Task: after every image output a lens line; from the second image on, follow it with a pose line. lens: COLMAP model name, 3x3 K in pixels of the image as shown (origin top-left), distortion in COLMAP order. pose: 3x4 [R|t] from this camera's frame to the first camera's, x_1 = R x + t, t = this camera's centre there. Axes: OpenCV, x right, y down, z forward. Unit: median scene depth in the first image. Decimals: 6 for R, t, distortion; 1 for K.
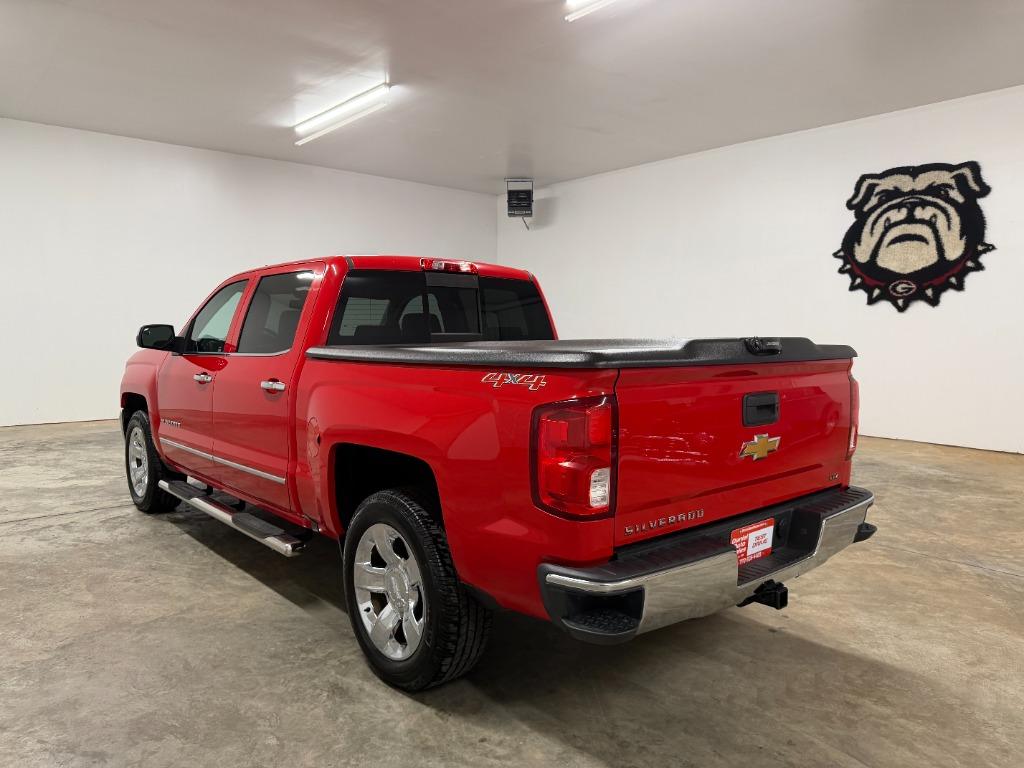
lens RADIAL K [[722.8, 0, 519.3], [0, 722.8, 378.2], [0, 0, 1]] dist [0.029268, -0.034738]
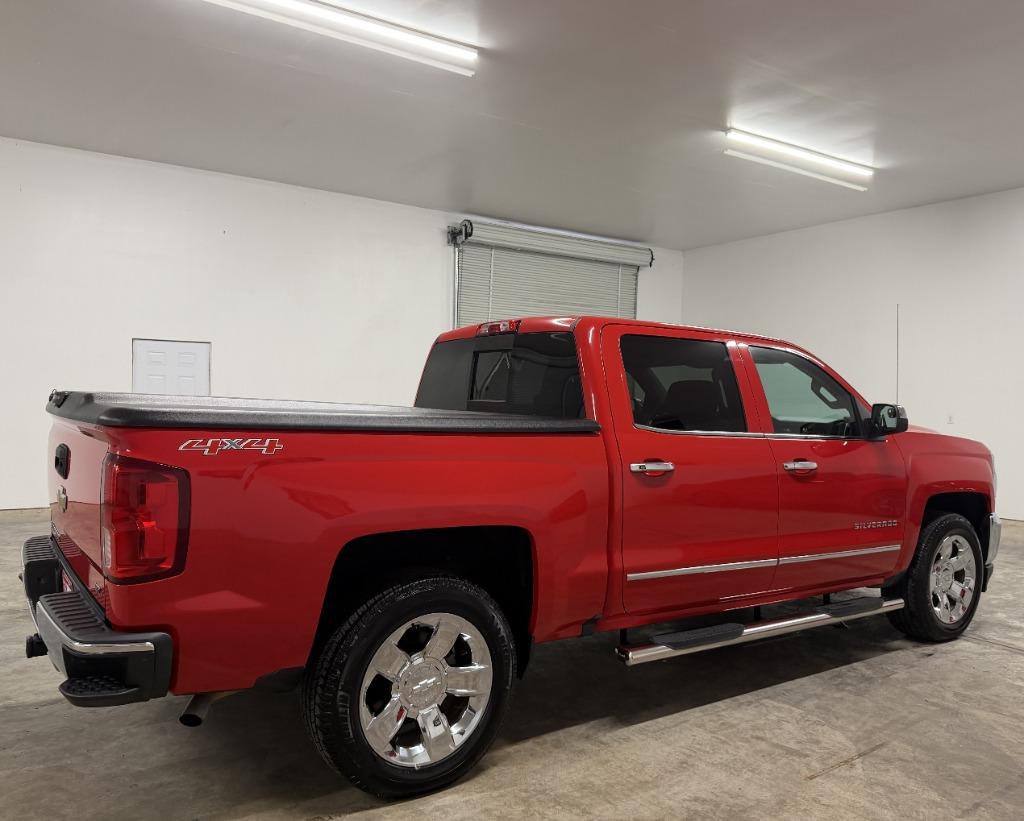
lens RADIAL K [[810.1, 0, 510.0], [0, 810.1, 418.1], [0, 0, 1]] dist [0.025974, -0.031852]
pose [[-0.122998, 0.008823, -0.992368, 0.430212], [-0.091952, 0.995558, 0.020248, -0.030282], [0.988138, 0.093741, -0.121641, 0.543495]]
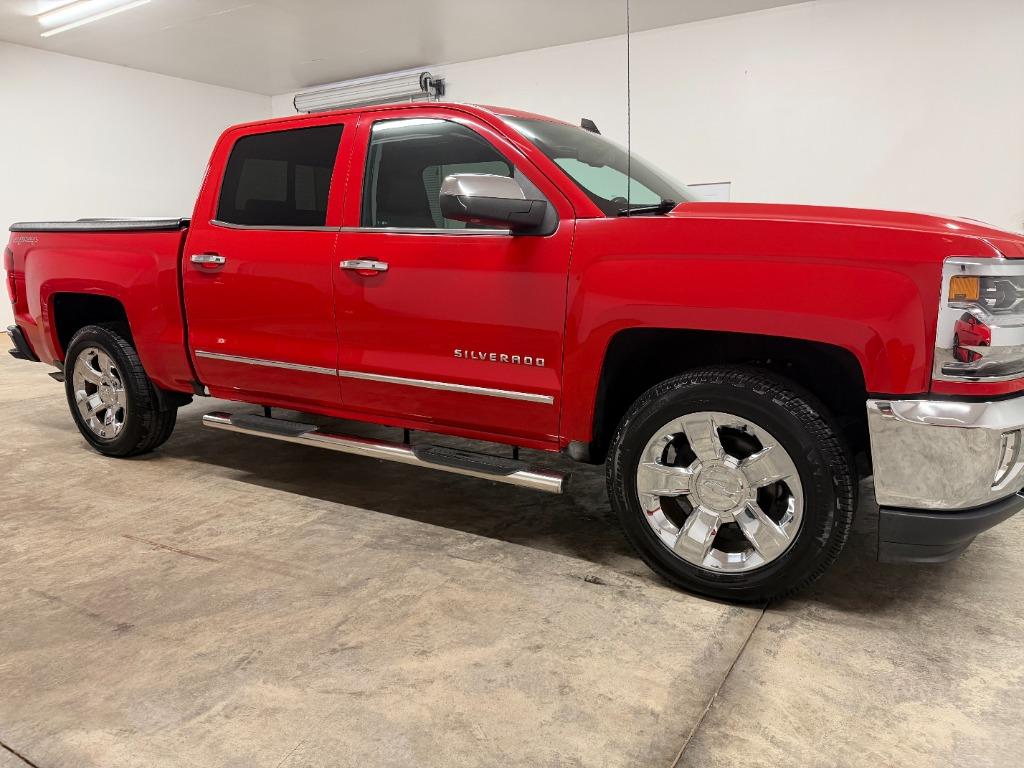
lens RADIAL K [[722.8, 0, 510.2], [0, 722.8, 384.3], [0, 0, 1]] dist [0.029268, -0.034738]
pose [[-0.957035, 0.053201, -0.285051, -0.019316], [-0.019337, 0.969128, 0.245799, -0.039735], [0.289328, 0.240750, -0.926460, 1.007006]]
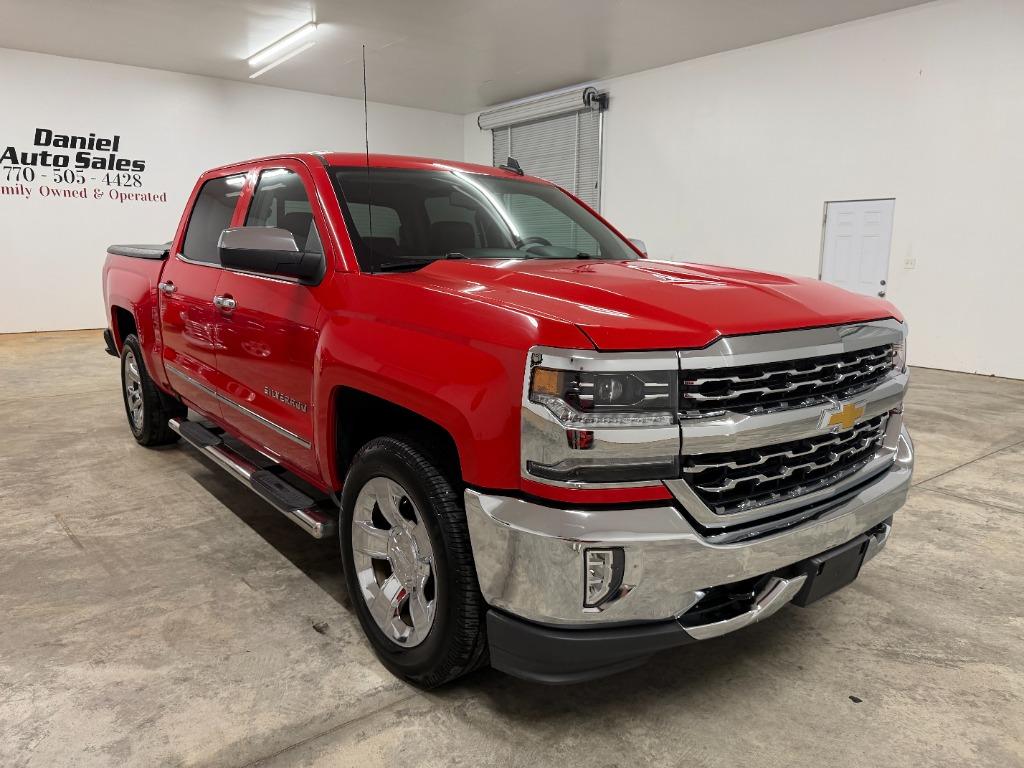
lens RADIAL K [[722.8, 0, 508.3], [0, 722.8, 383.2], [0, 0, 1]] dist [0.029268, -0.034738]
pose [[-0.998421, -0.031113, 0.046773, -0.220232], [-0.018643, 0.968942, 0.246586, -0.064185], [-0.052993, 0.245324, -0.967992, 1.025569]]
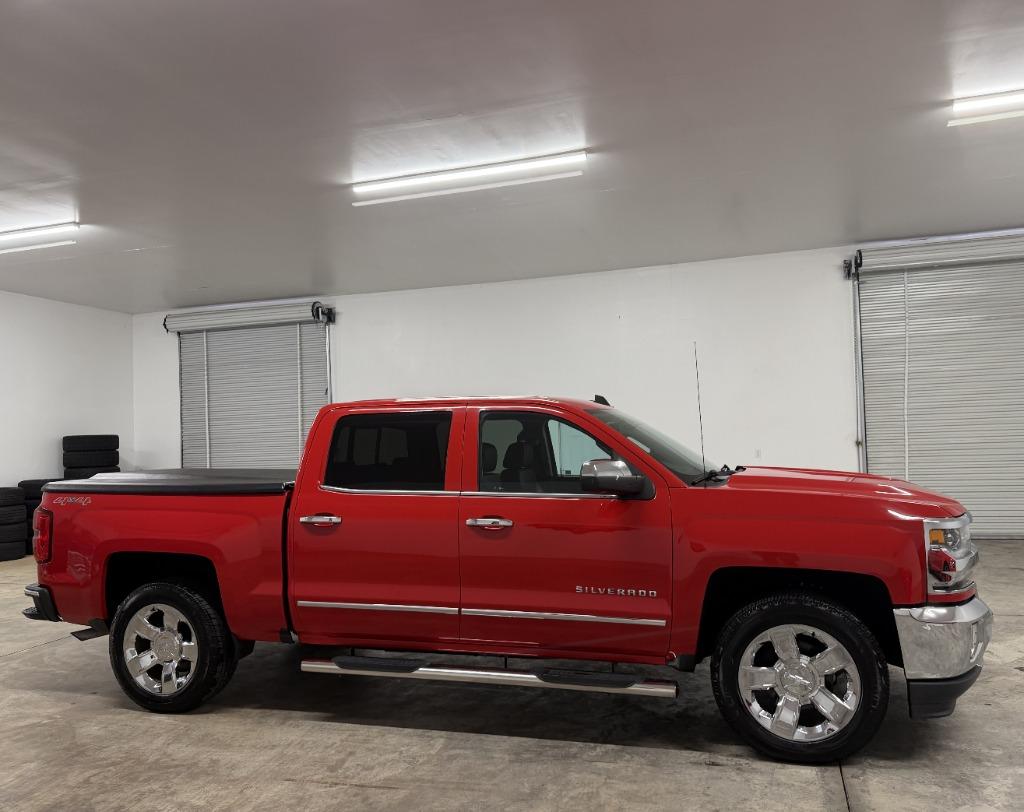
lens RADIAL K [[780.5, 0, 518.9], [0, 780.5, 407.3], [0, 0, 1]] dist [0.026058, -0.030270]
pose [[-0.852366, -0.008965, -0.522869, 0.178027], [-0.015194, 0.999855, 0.007626, -0.082770], [0.522726, 0.014445, -0.852379, 1.064179]]
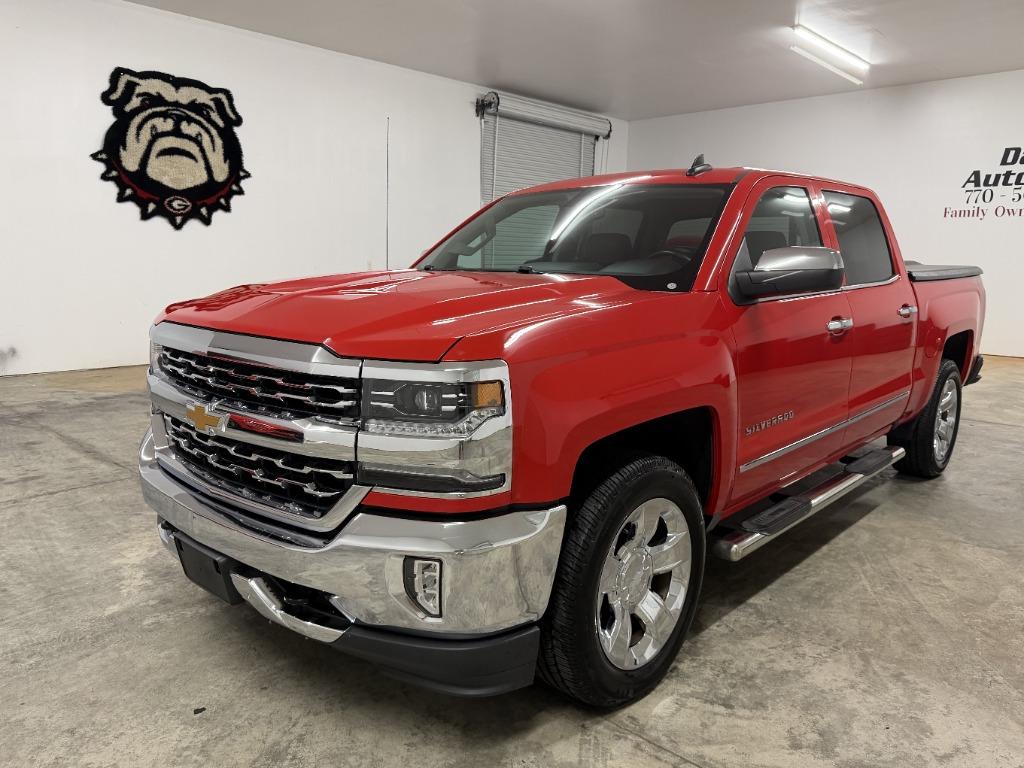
lens RADIAL K [[764.2, 0, 516.5], [0, 764.2, 382.6], [0, 0, 1]] dist [-0.002588, -0.009733]
pose [[-0.106710, -0.170398, 0.979580, -0.586217], [0.055060, 0.982681, 0.176935, -0.049106], [-0.992764, 0.072817, -0.095480, 0.707790]]
